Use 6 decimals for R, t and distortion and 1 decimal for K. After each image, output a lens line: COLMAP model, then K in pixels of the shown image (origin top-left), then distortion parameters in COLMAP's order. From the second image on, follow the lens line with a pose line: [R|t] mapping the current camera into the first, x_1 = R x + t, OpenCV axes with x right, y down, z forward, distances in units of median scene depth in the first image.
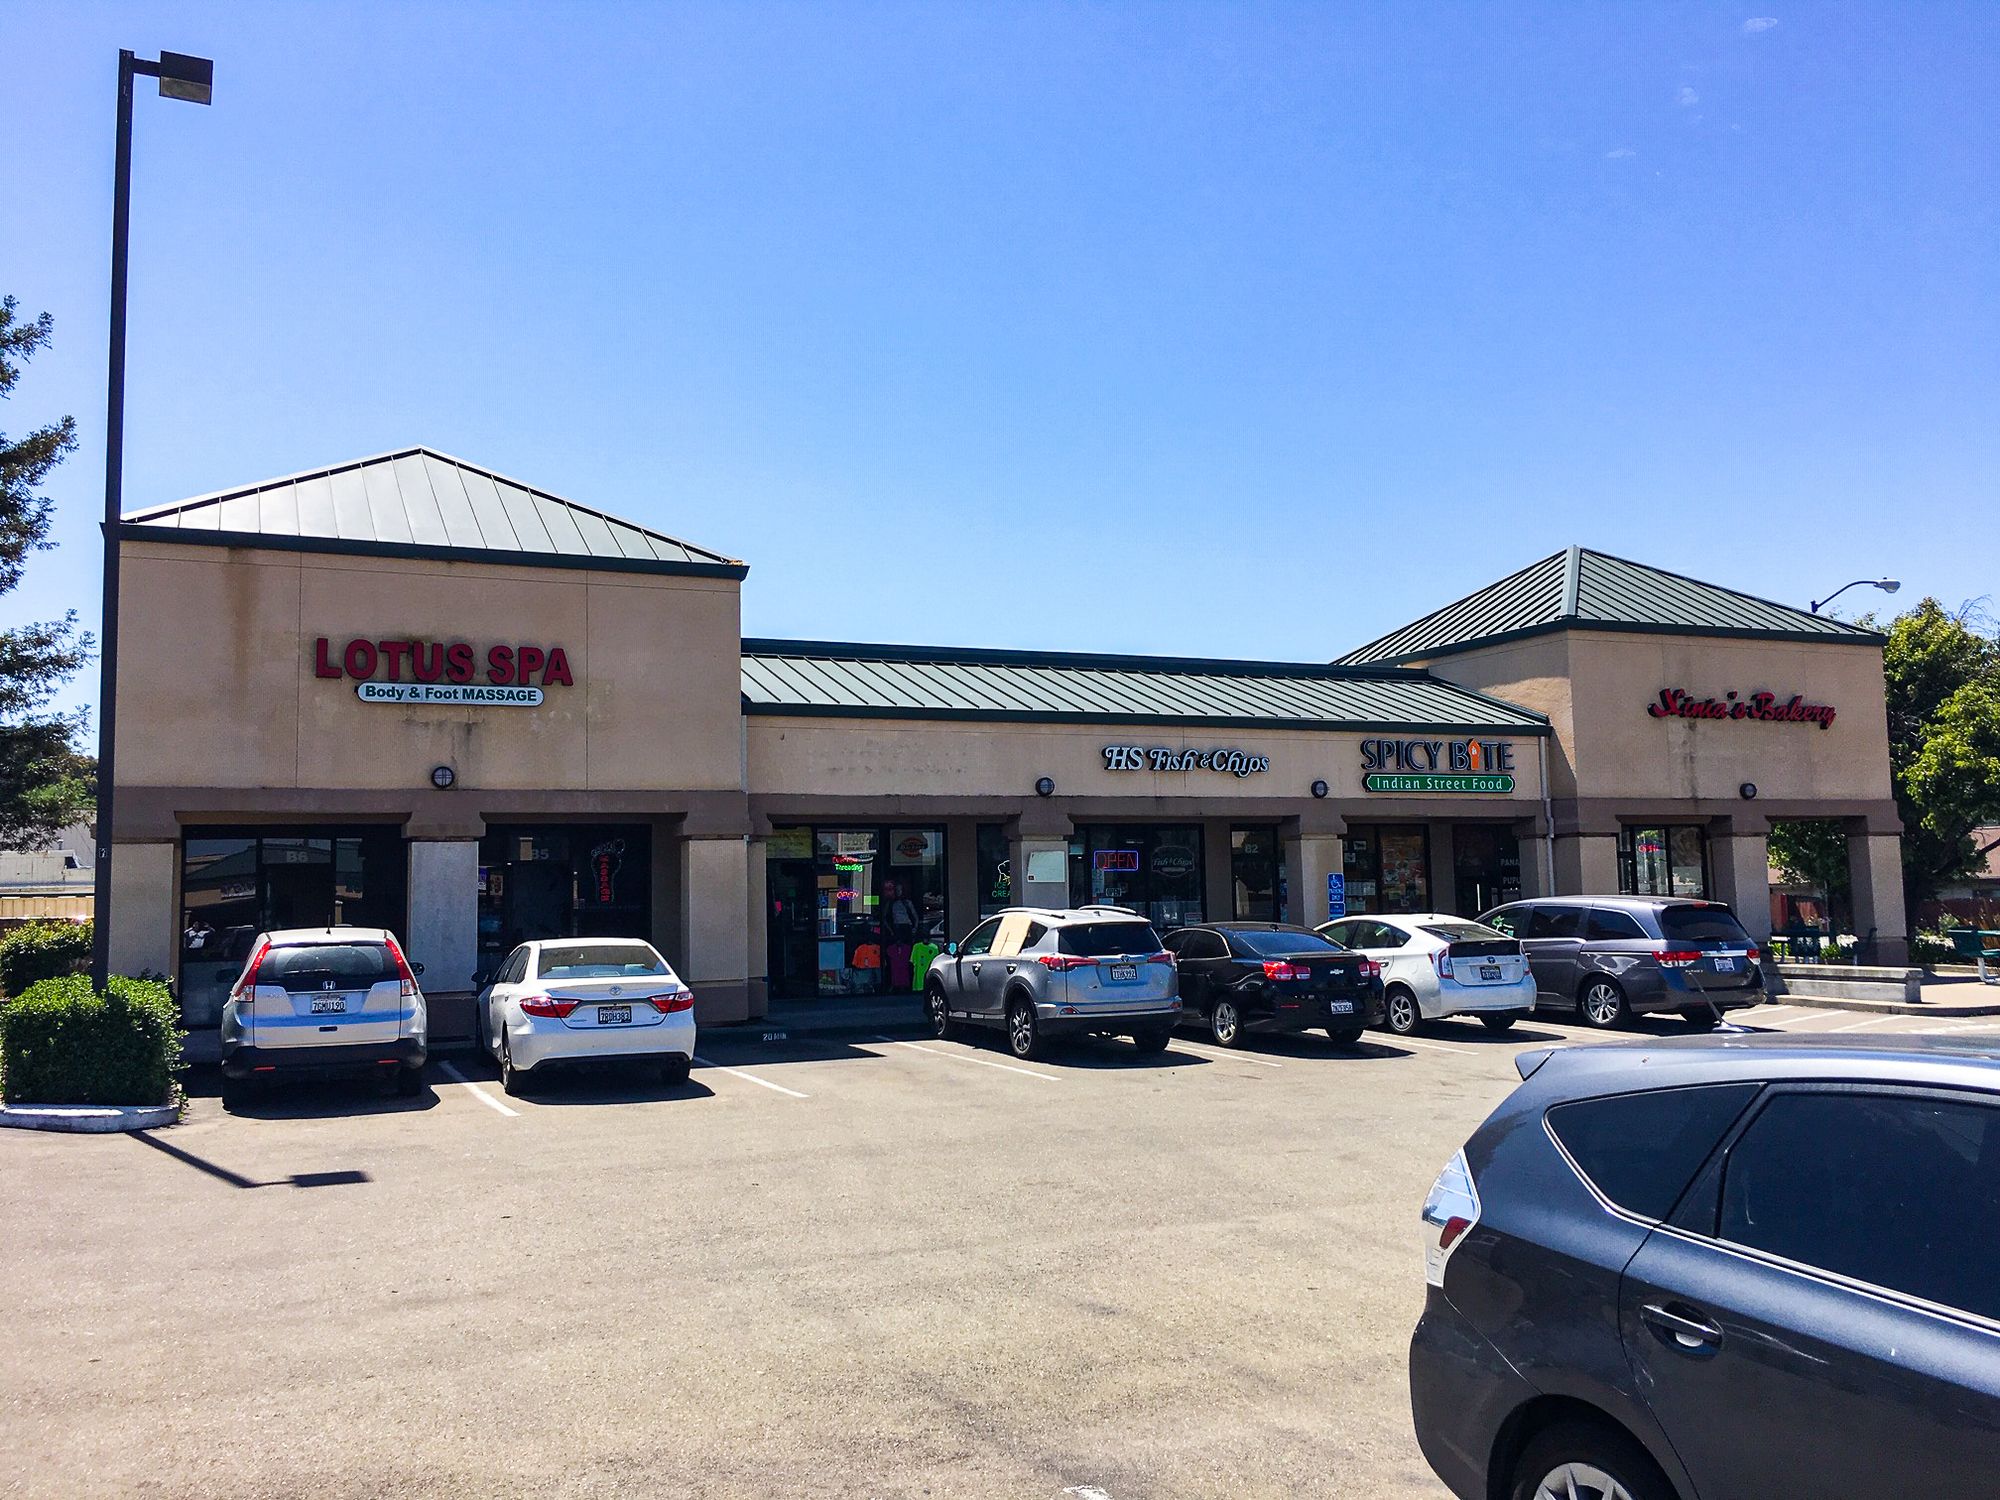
lens RADIAL K [[1687.3, 0, 1012.6], [0, 1687.3, 756.8], [0, 0, 1]] dist [0.072404, -0.102459]
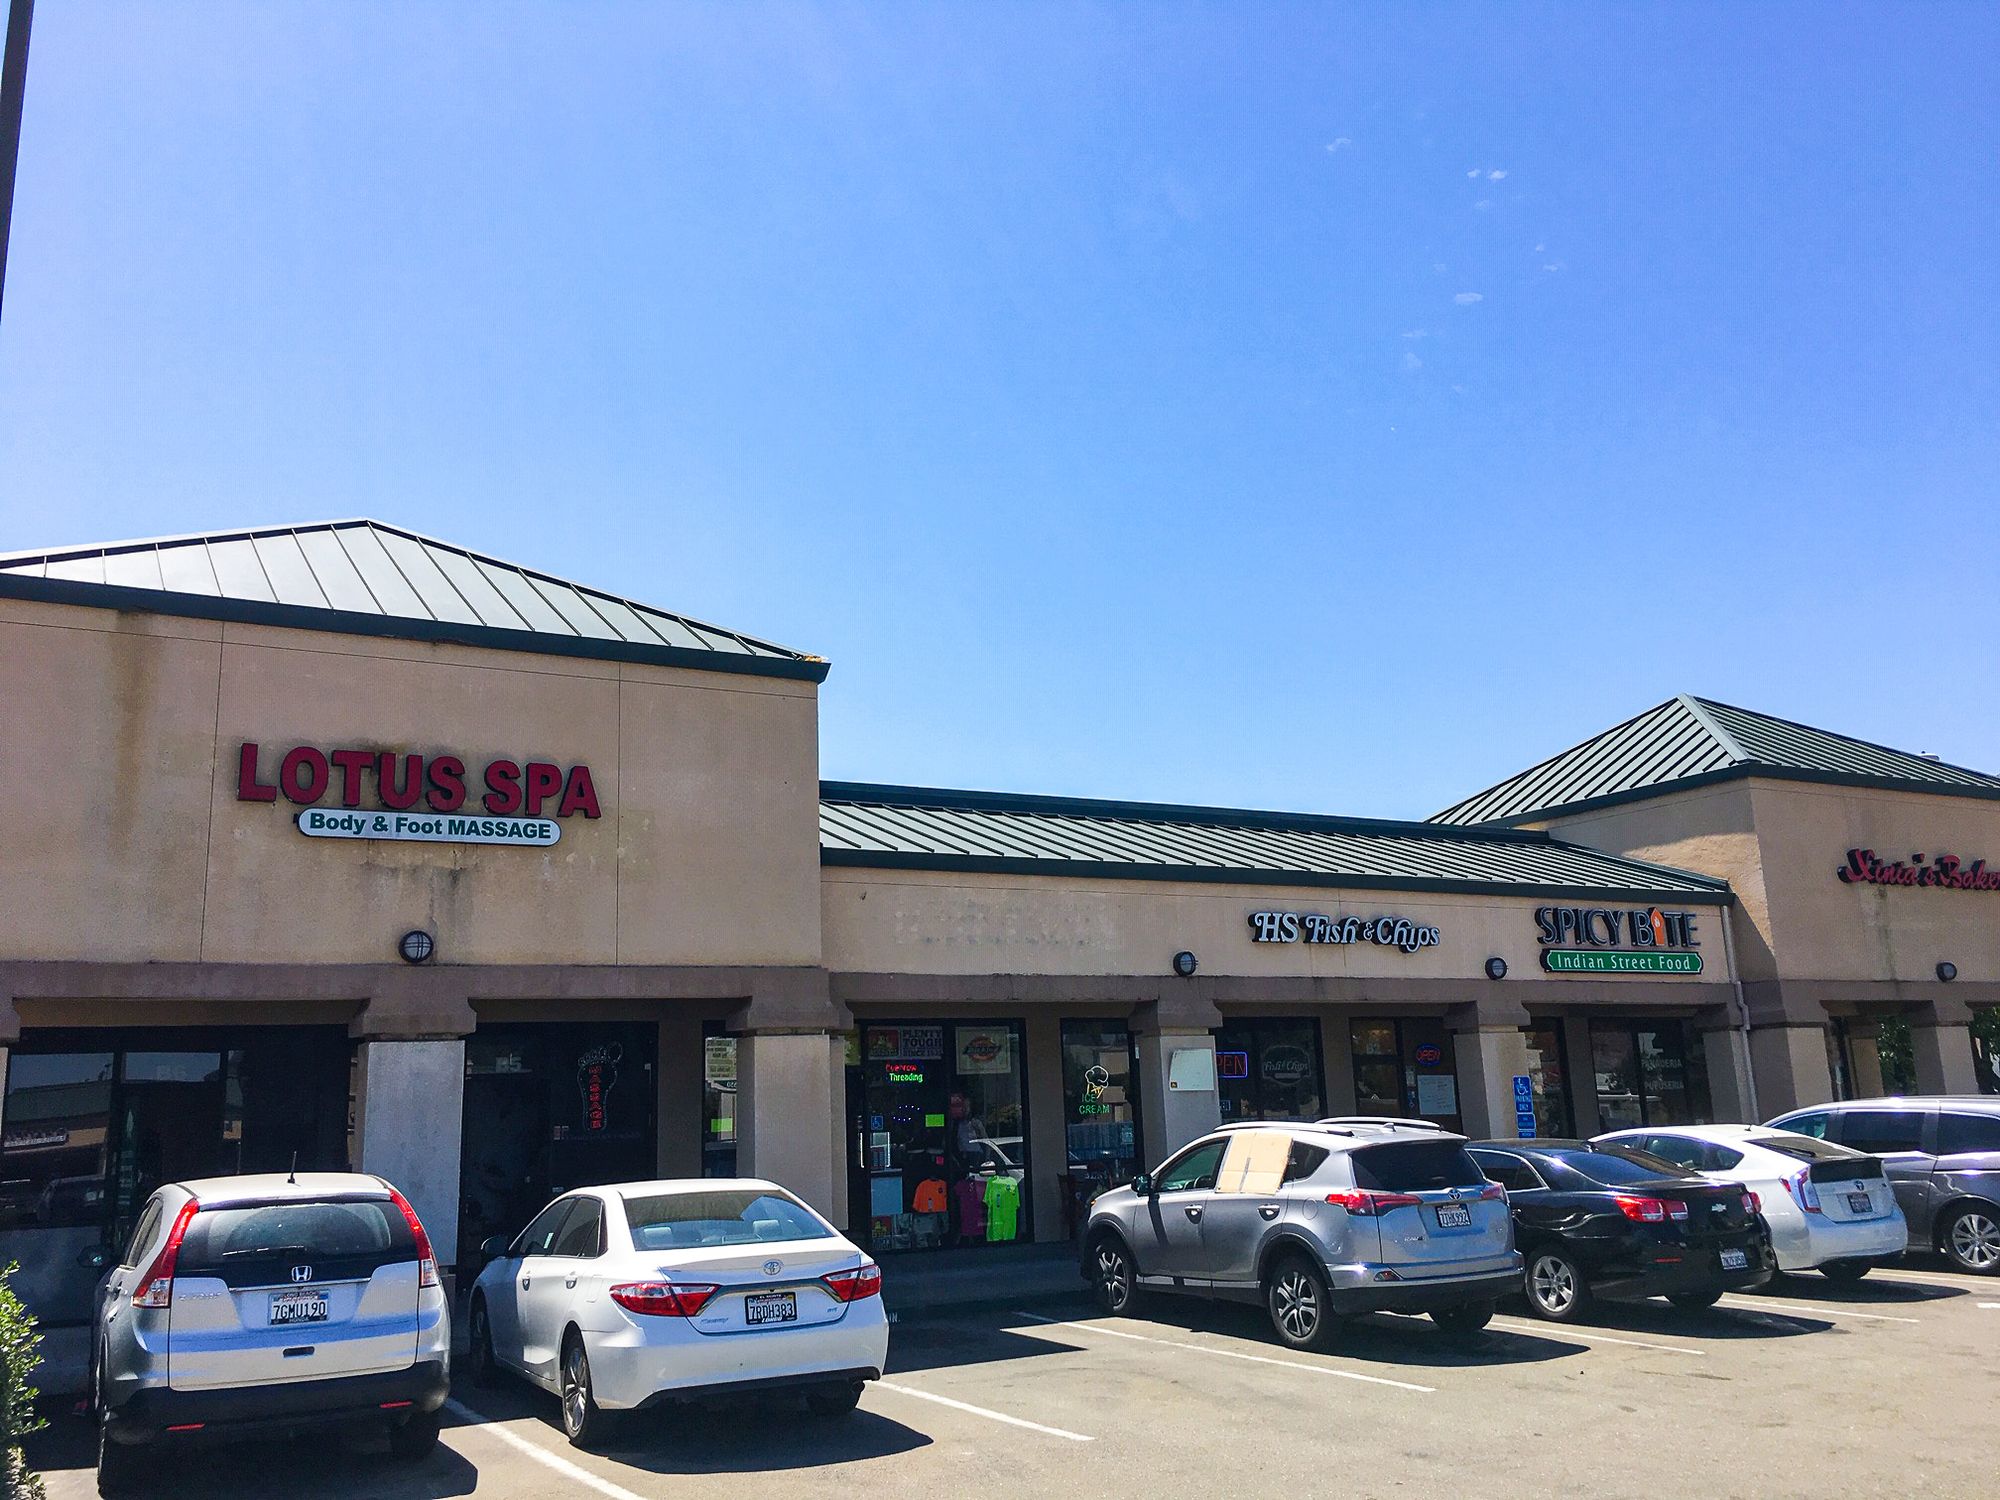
lens RADIAL K [[1687.3, 0, 1002.7], [0, 1687.3, 748.7], [0, 0, 1]] dist [0.072404, -0.102459]
pose [[0.994911, 0.002936, 0.100713, -0.162980], [0.010734, 0.990799, -0.134915, 0.027362], [-0.100182, 0.135309, 0.985726, 0.274638]]
